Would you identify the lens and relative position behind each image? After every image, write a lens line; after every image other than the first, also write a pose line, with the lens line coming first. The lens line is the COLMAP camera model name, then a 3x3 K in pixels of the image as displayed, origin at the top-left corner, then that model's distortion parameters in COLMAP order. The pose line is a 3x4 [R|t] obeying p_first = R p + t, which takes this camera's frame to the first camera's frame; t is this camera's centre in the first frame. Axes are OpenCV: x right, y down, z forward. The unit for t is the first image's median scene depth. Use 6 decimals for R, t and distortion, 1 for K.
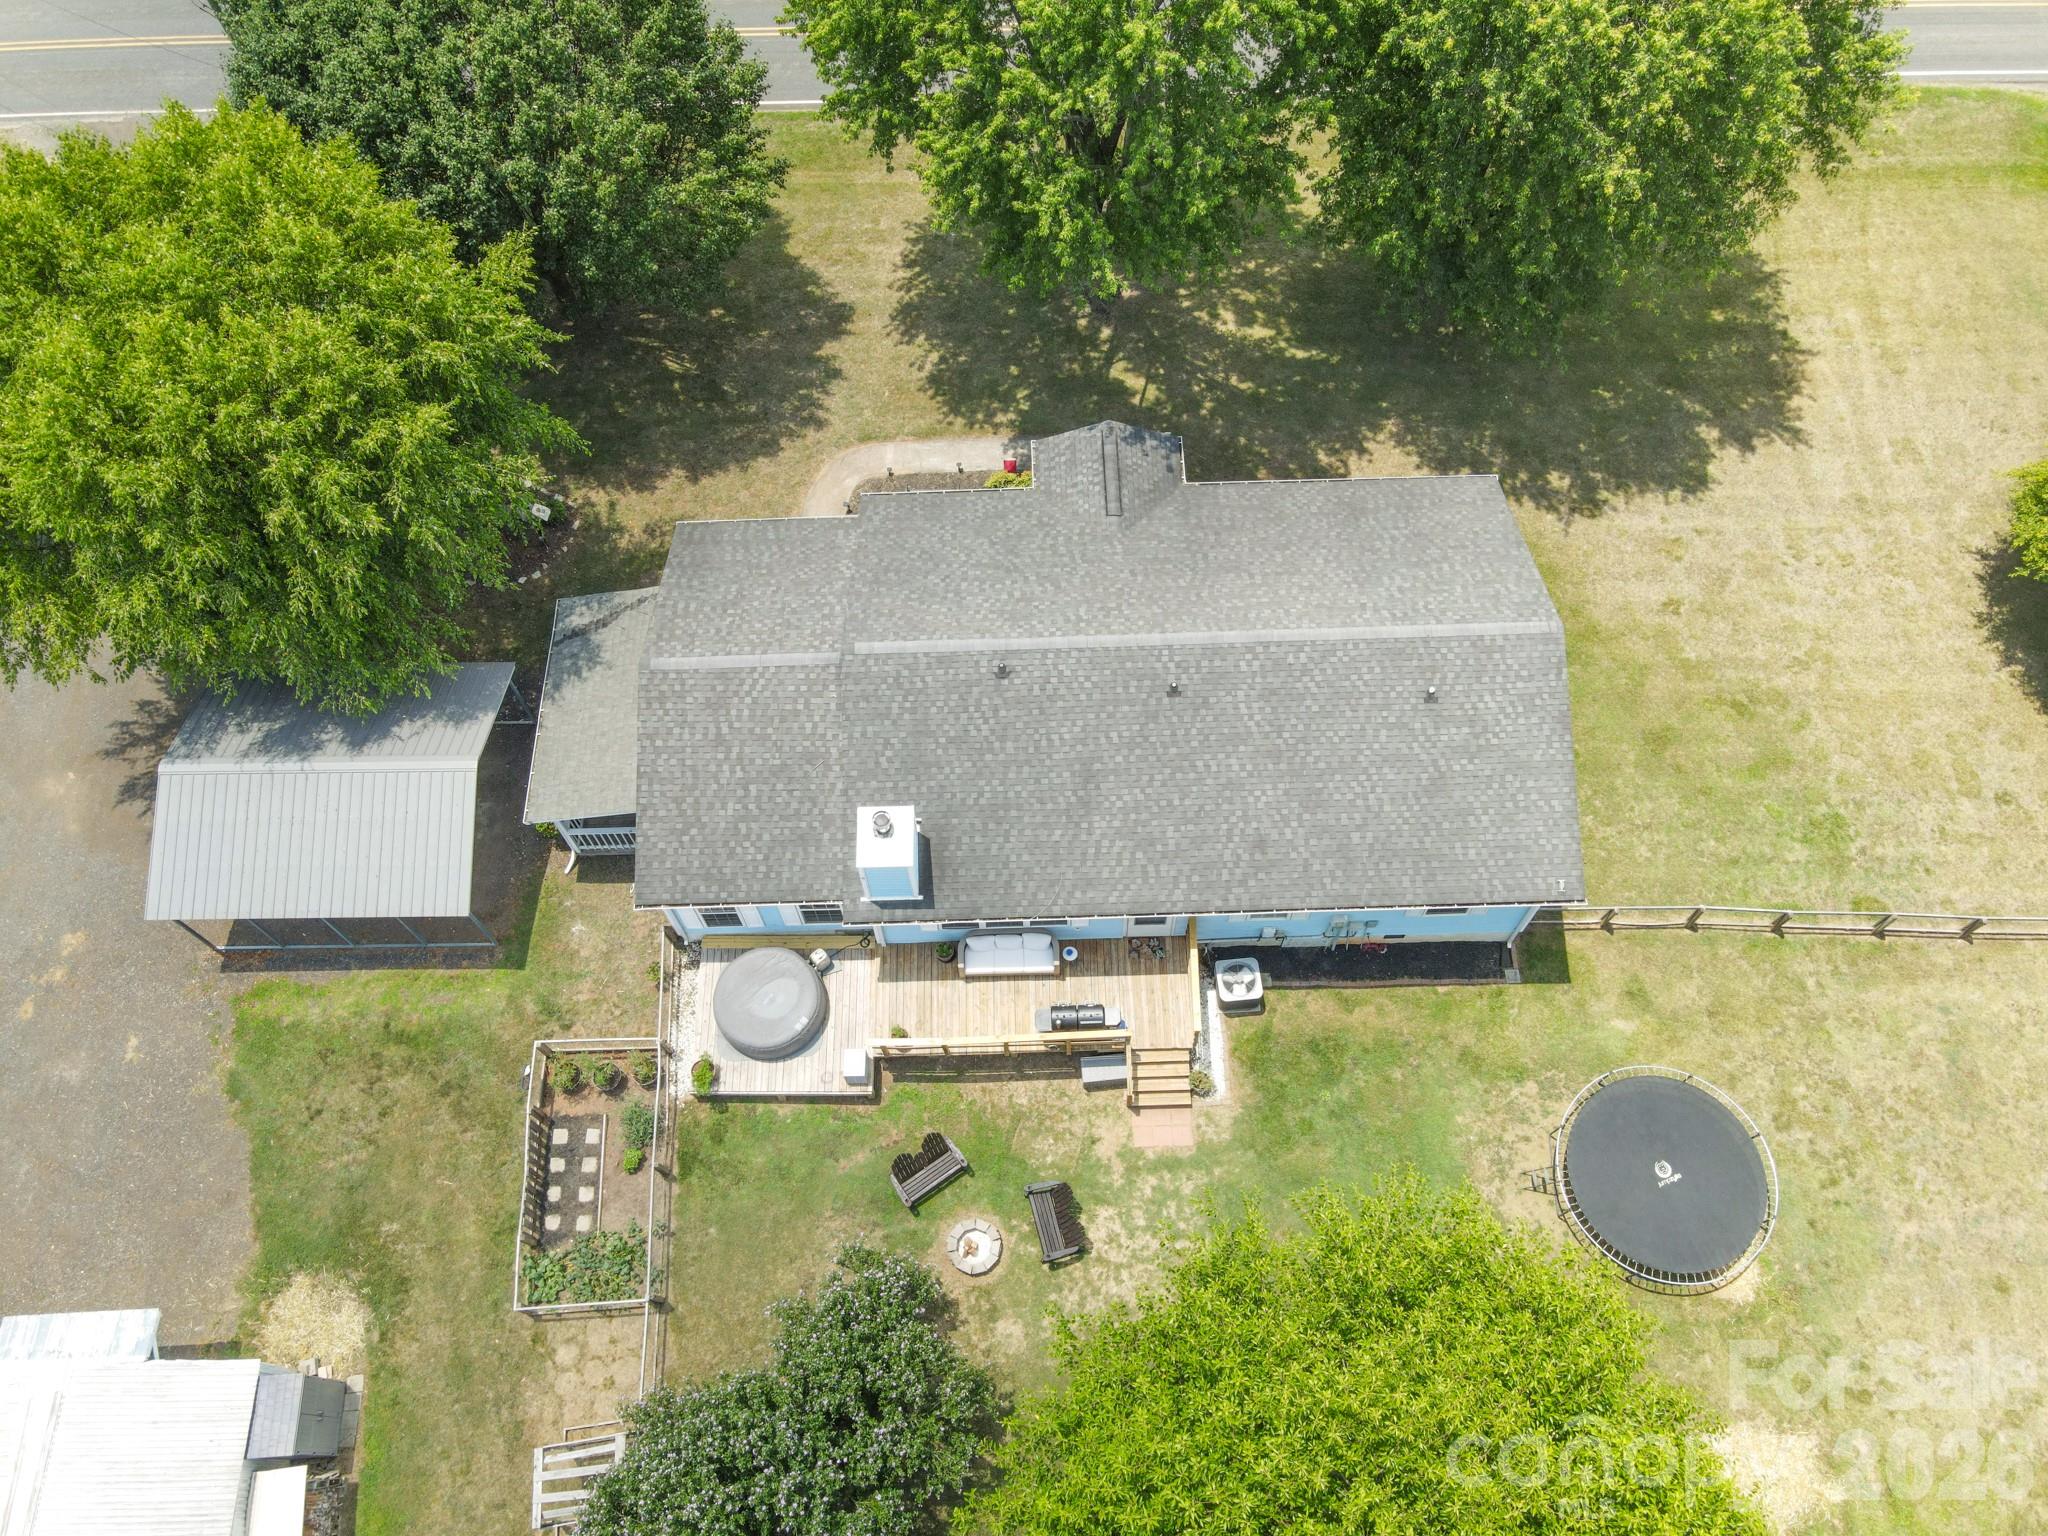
lens RADIAL K [[1534.0, 0, 1024.0], [0, 1534.0, 768.0], [0, 0, 1]] dist [-0.007019, 0.071674]
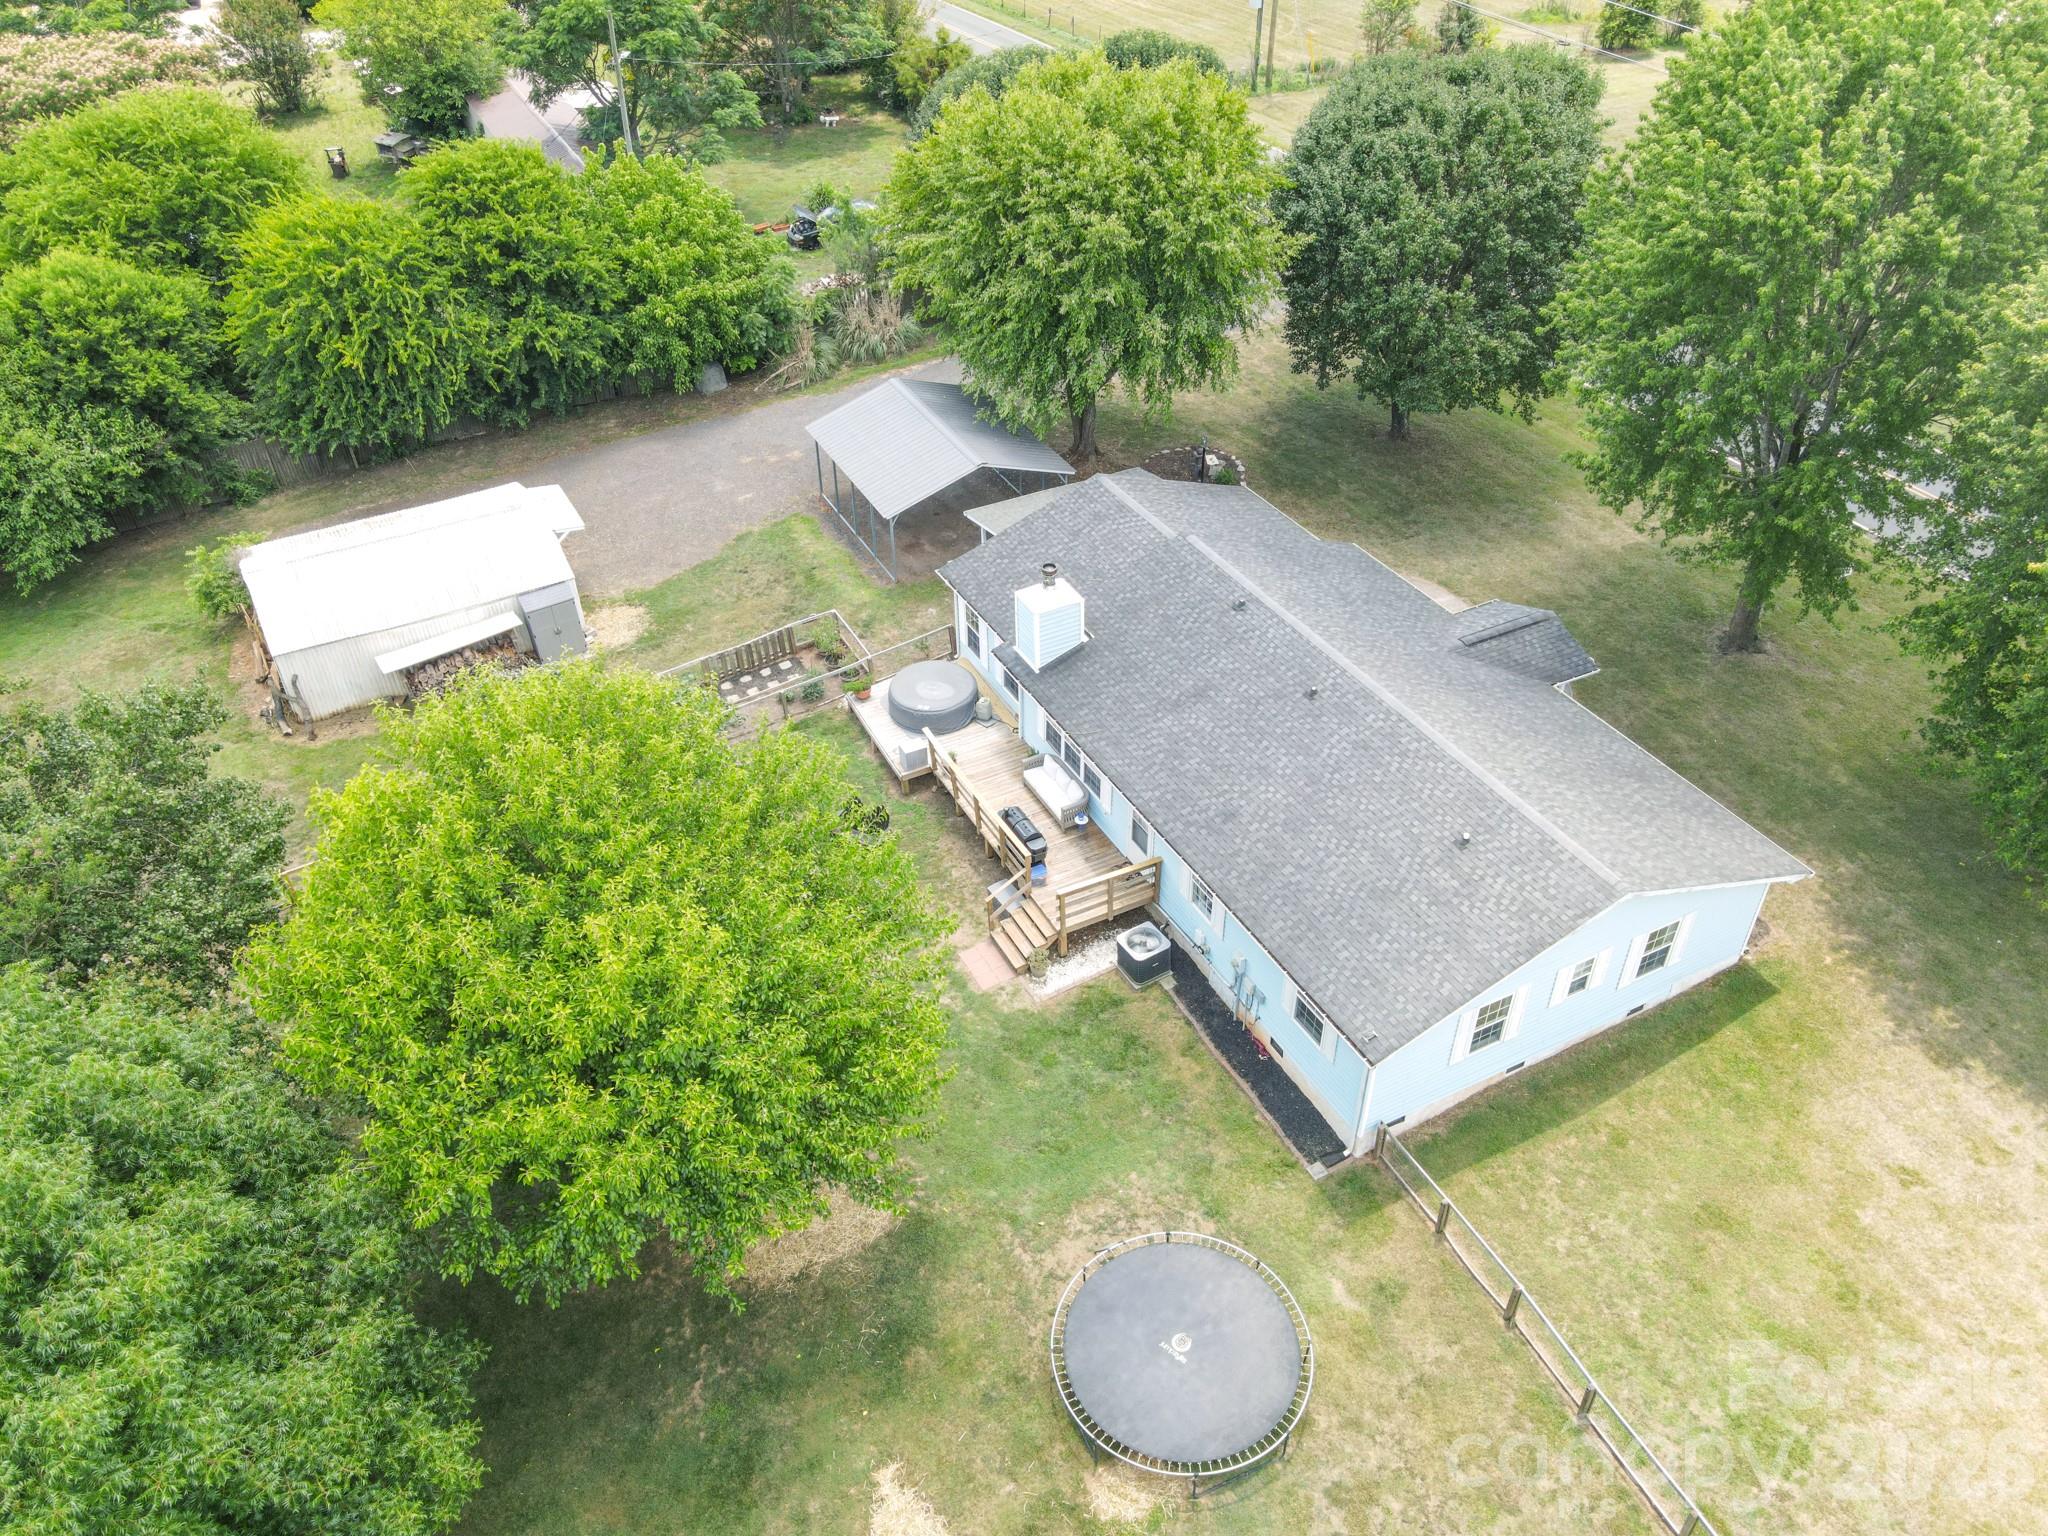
lens RADIAL K [[1534.0, 0, 1024.0], [0, 1534.0, 768.0], [0, 0, 1]] dist [-0.007019, 0.071674]
pose [[0.439147, 0.562328, -0.700669, 0.770226], [-0.791241, 0.611483, -0.005163, 0.140130], [0.425544, 0.556665, 0.713468, 0.196380]]
